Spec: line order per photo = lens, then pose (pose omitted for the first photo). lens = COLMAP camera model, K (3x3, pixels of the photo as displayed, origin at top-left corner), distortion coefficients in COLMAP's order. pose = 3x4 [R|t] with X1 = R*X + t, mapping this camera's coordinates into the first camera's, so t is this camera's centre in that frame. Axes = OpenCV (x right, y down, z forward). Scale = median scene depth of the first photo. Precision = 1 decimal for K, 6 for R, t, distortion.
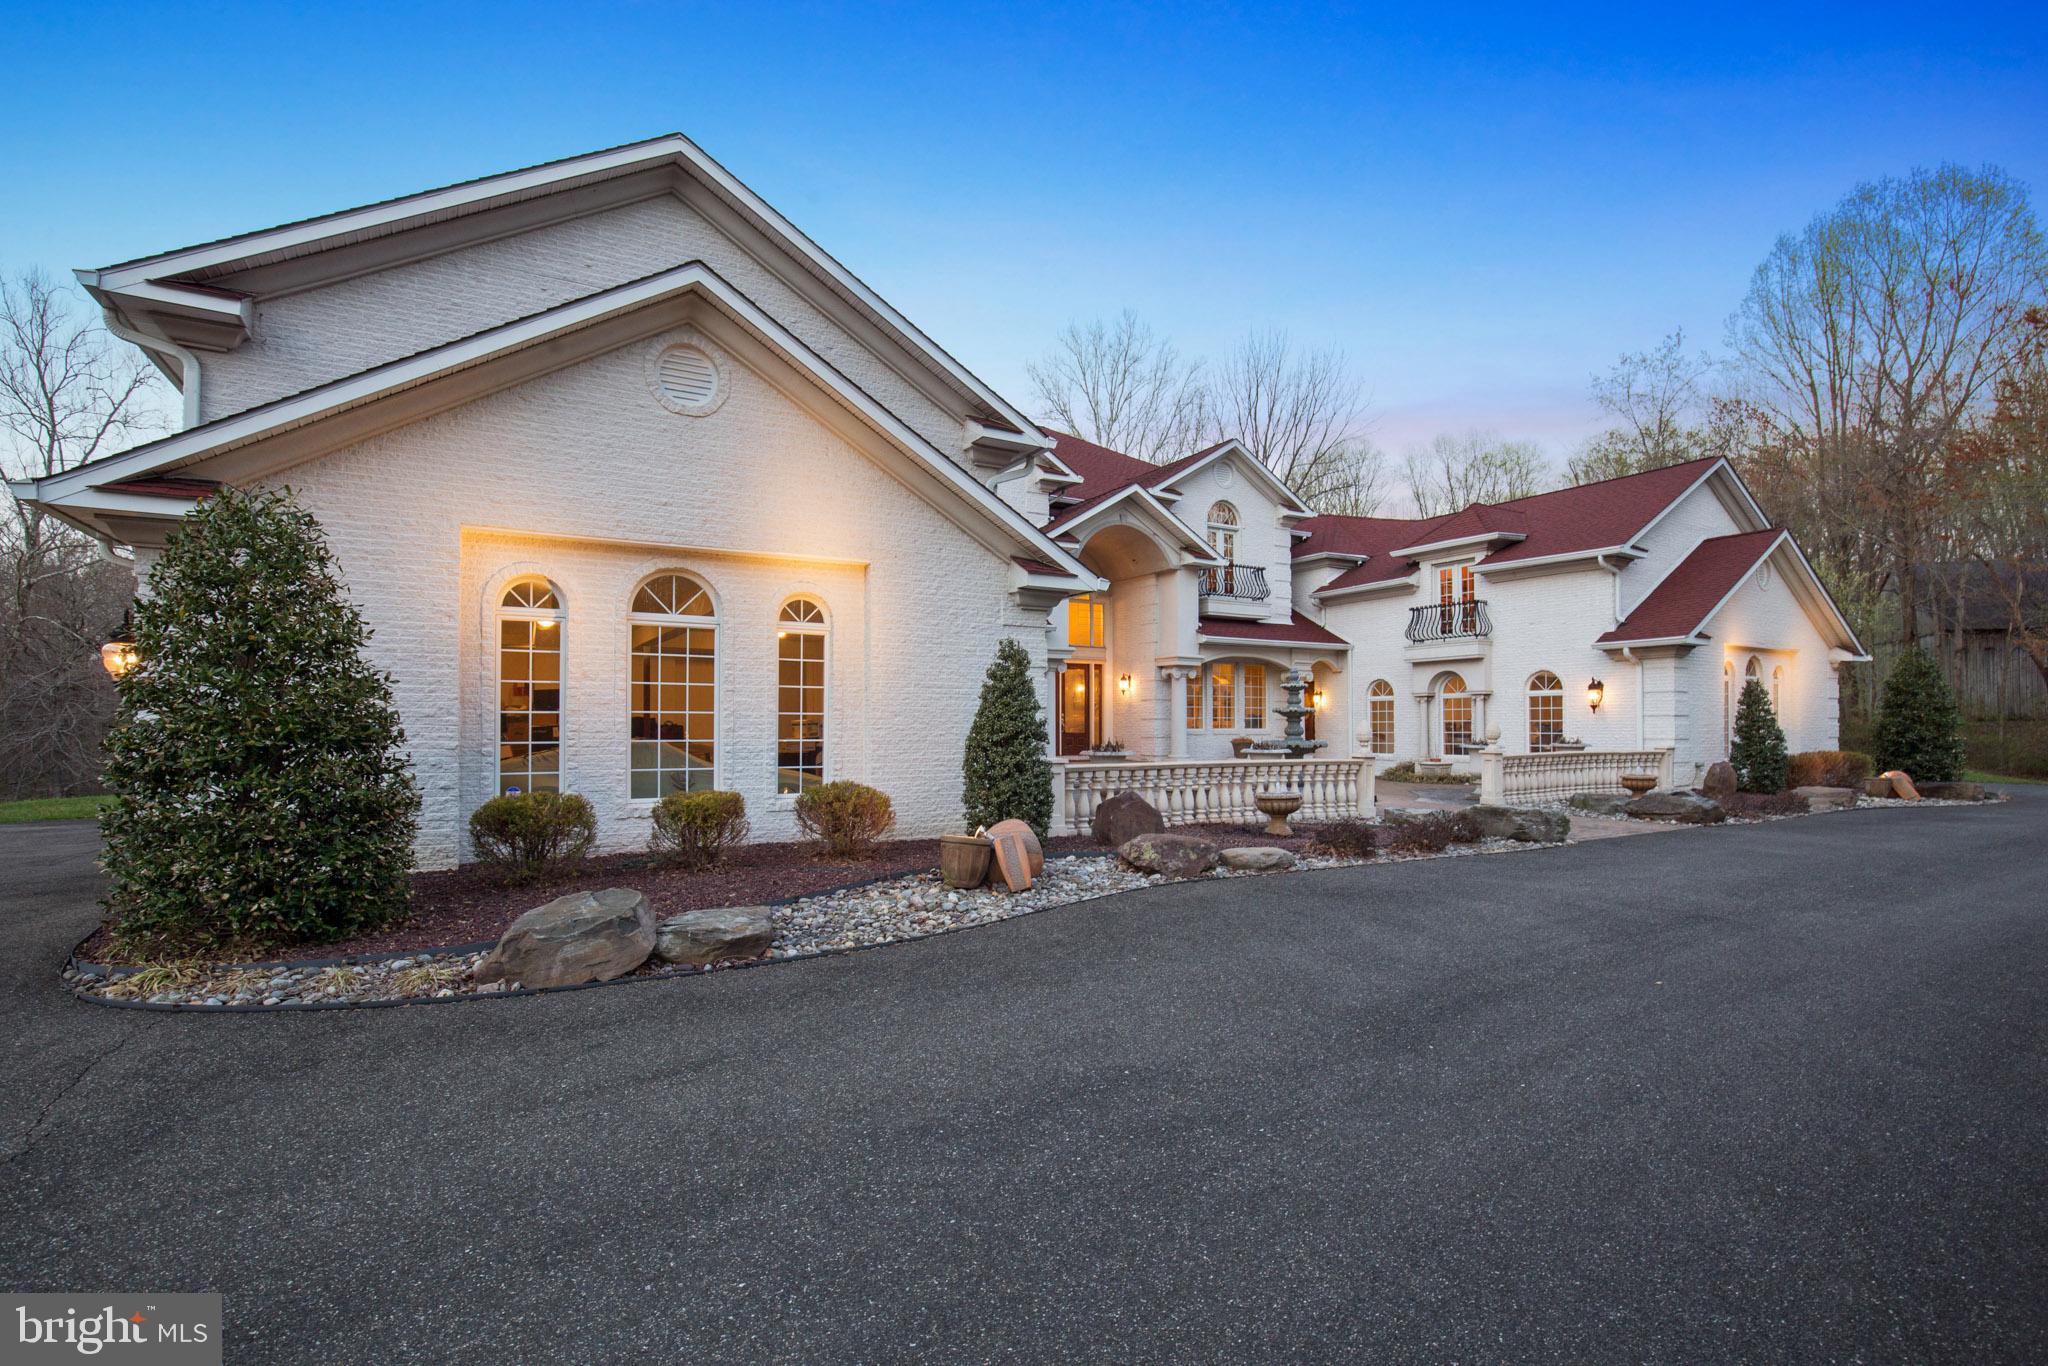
lens RADIAL K [[950.8, 0, 1023.4], [0, 950.8, 702.3], [0, 0, 1]] dist [-0.030697, 0.001429]
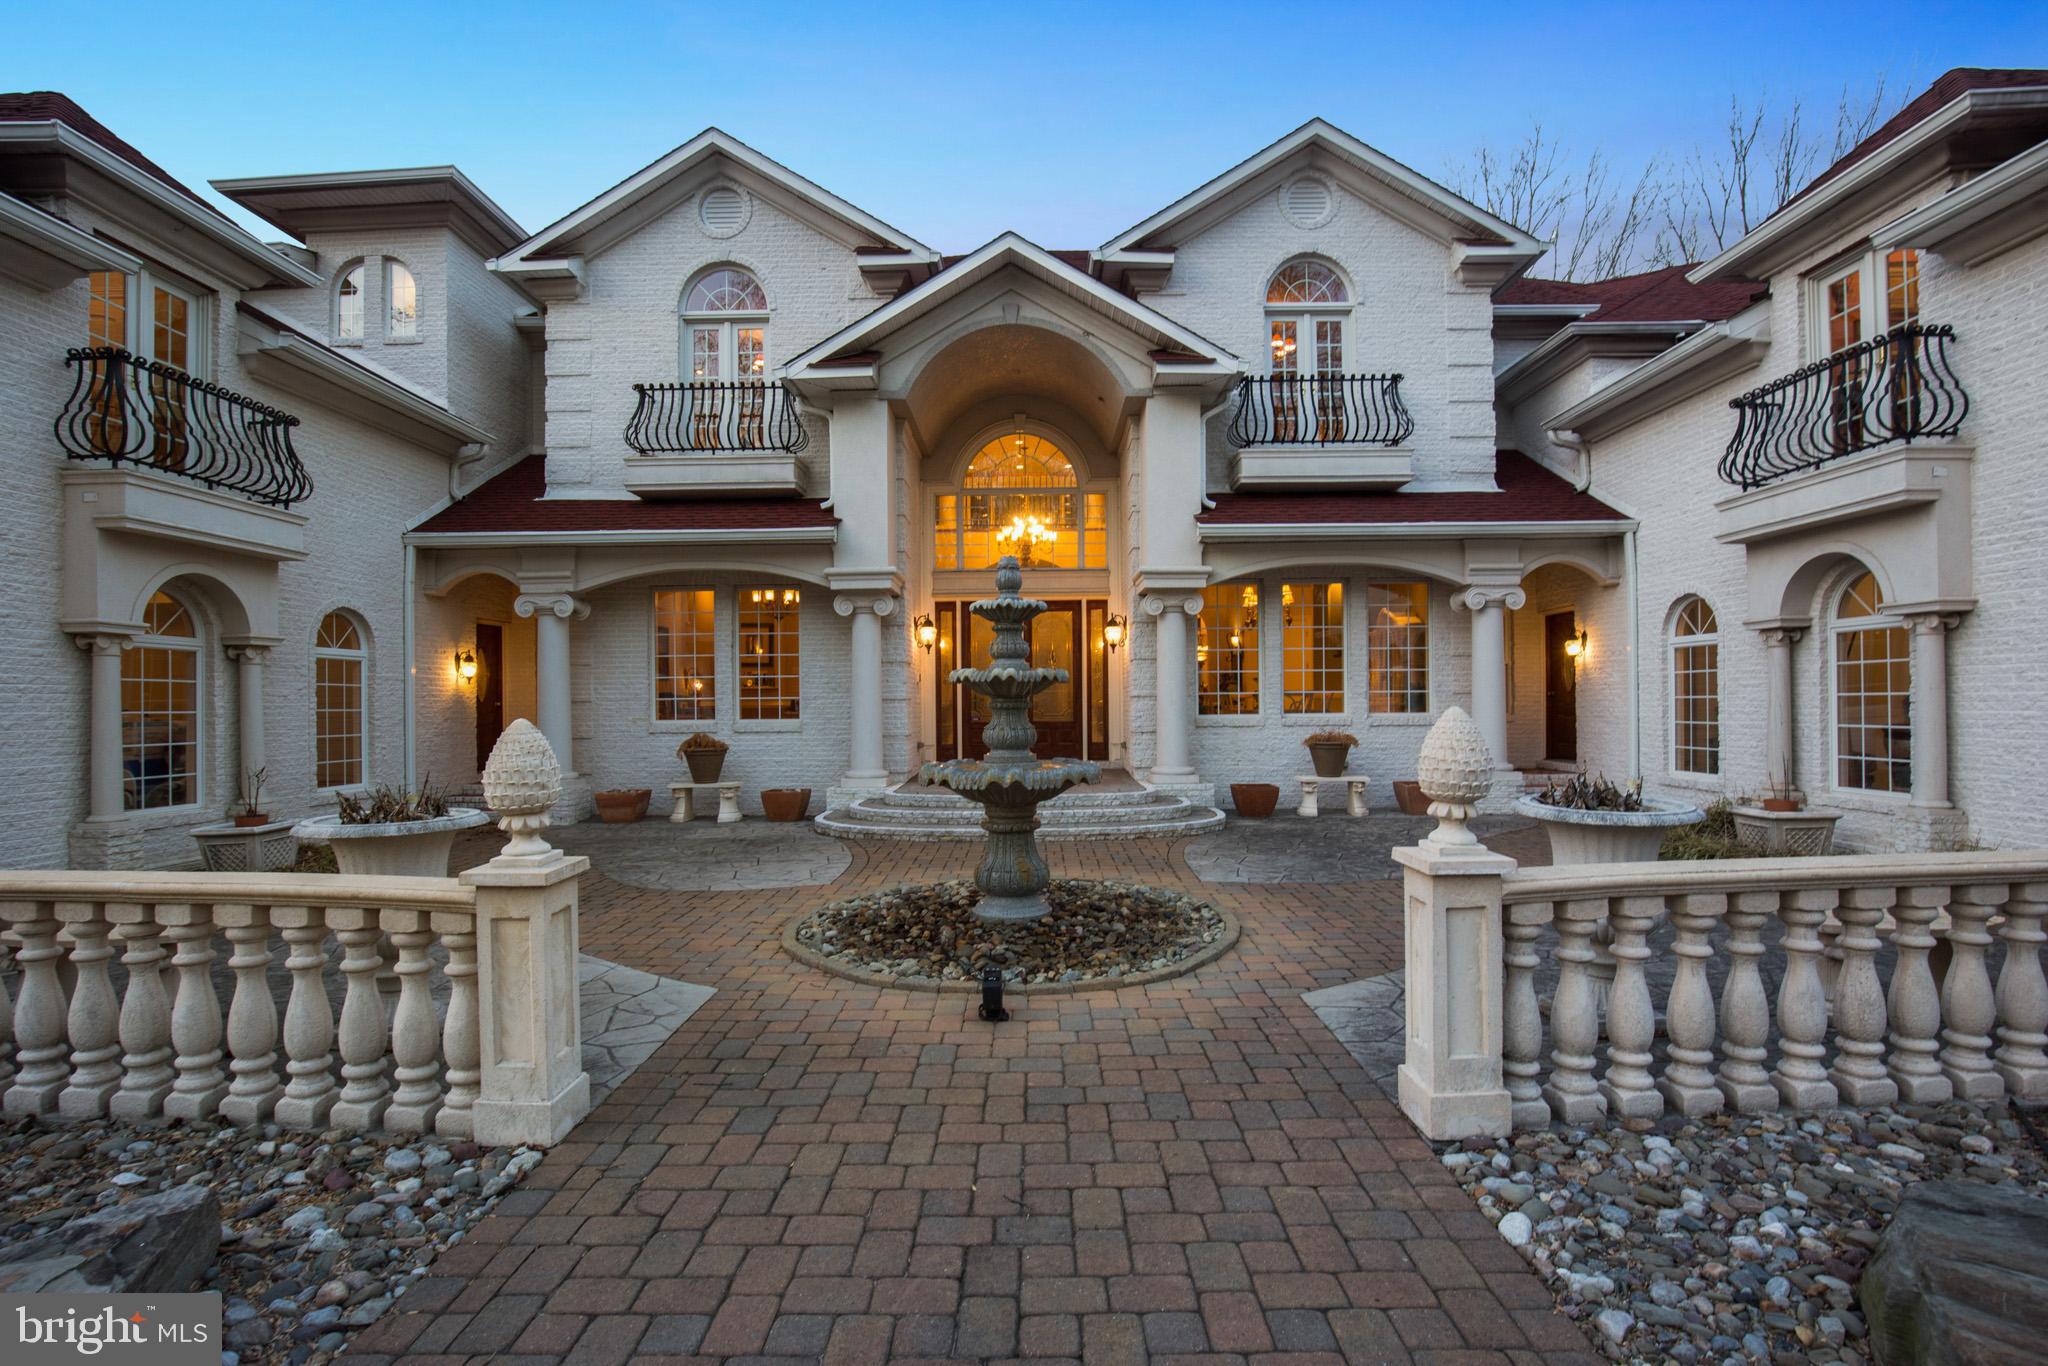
lens RADIAL K [[950.8, 0, 1021.1], [0, 950.8, 696.3], [0, 0, 1]] dist [-0.030697, 0.001429]
pose [[0.857445, -0.011198, -0.514454, 0.355691], [0.022996, 0.999598, 0.016569, 0.007208], [0.514061, -0.026038, 0.857358, 0.527406]]
